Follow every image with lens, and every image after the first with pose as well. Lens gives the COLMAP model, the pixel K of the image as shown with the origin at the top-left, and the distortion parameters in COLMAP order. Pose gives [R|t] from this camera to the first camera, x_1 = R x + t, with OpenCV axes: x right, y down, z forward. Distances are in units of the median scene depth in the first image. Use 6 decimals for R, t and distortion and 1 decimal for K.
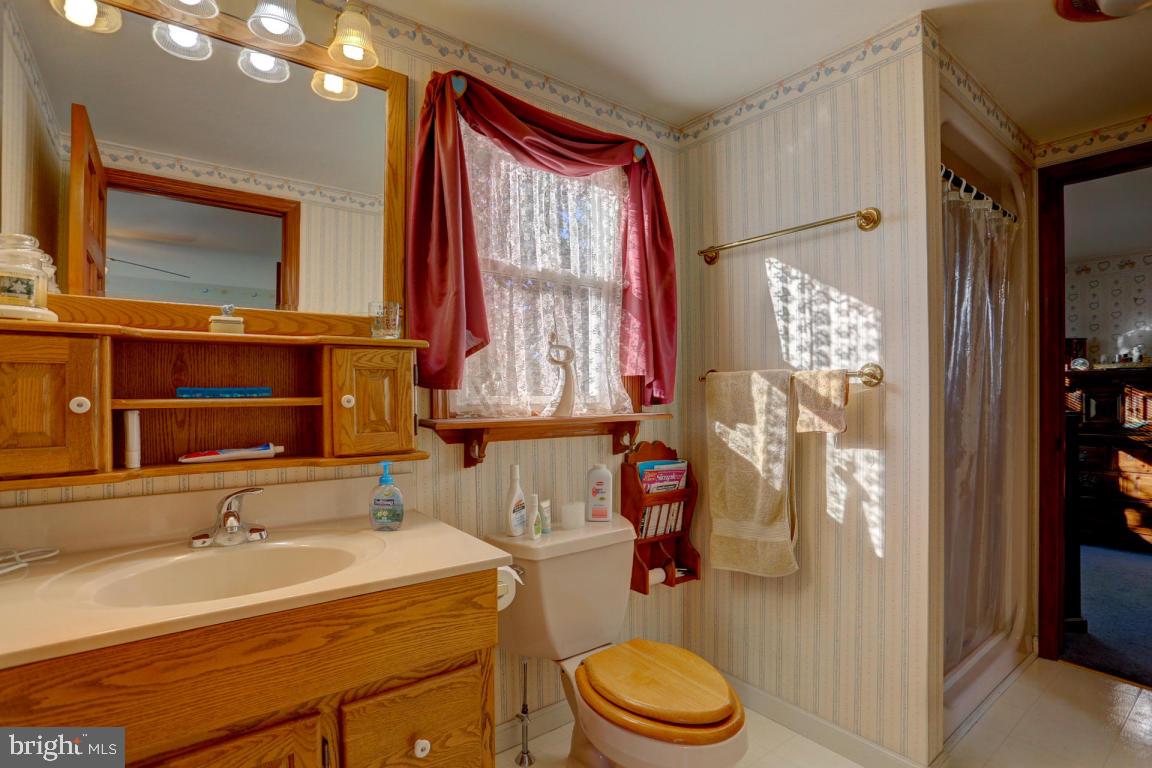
lens RADIAL K [[560.2, 0, 573.1], [0, 560.2, 388.8], [0, 0, 1]] dist [-0.055031, 0.009191]
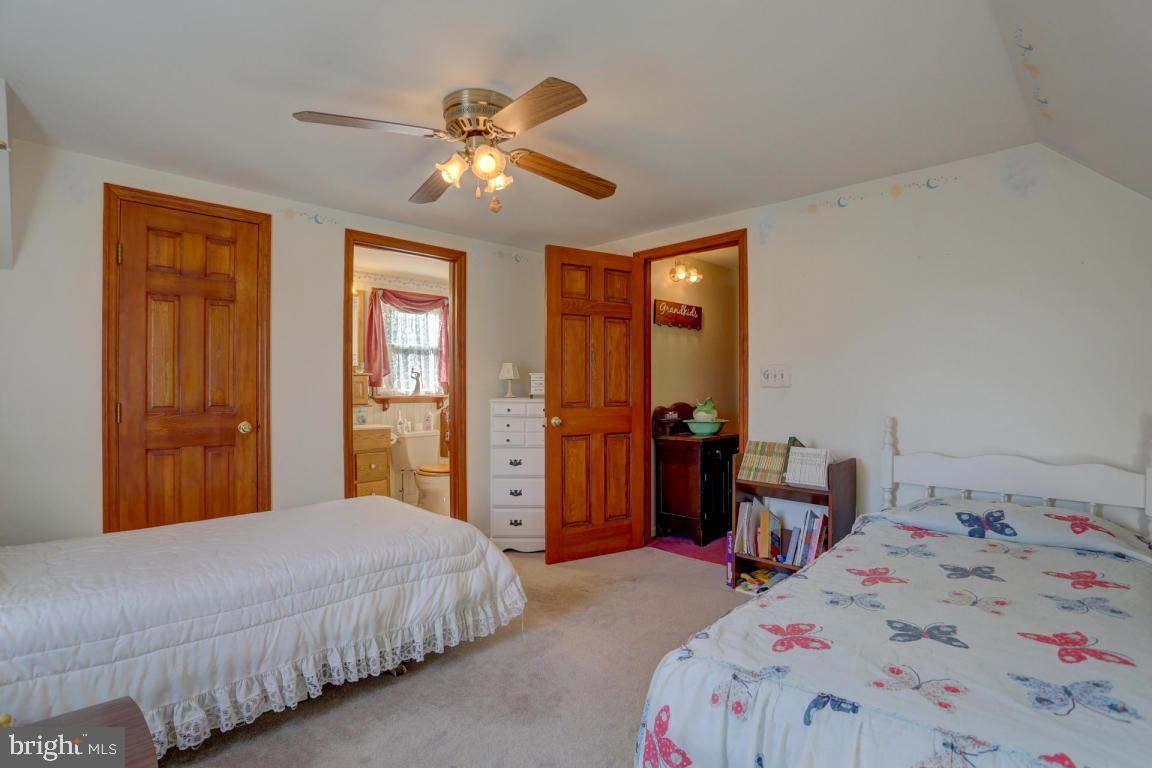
lens RADIAL K [[560.2, 0, 582.4], [0, 560.2, 381.8], [0, 0, 1]] dist [-0.055031, 0.009191]
pose [[0.988820, -0.002365, 0.149093, 0.419440], [0.002998, 0.999987, -0.004020, -0.010502], [-0.149081, 0.004422, 0.988815, -2.111217]]
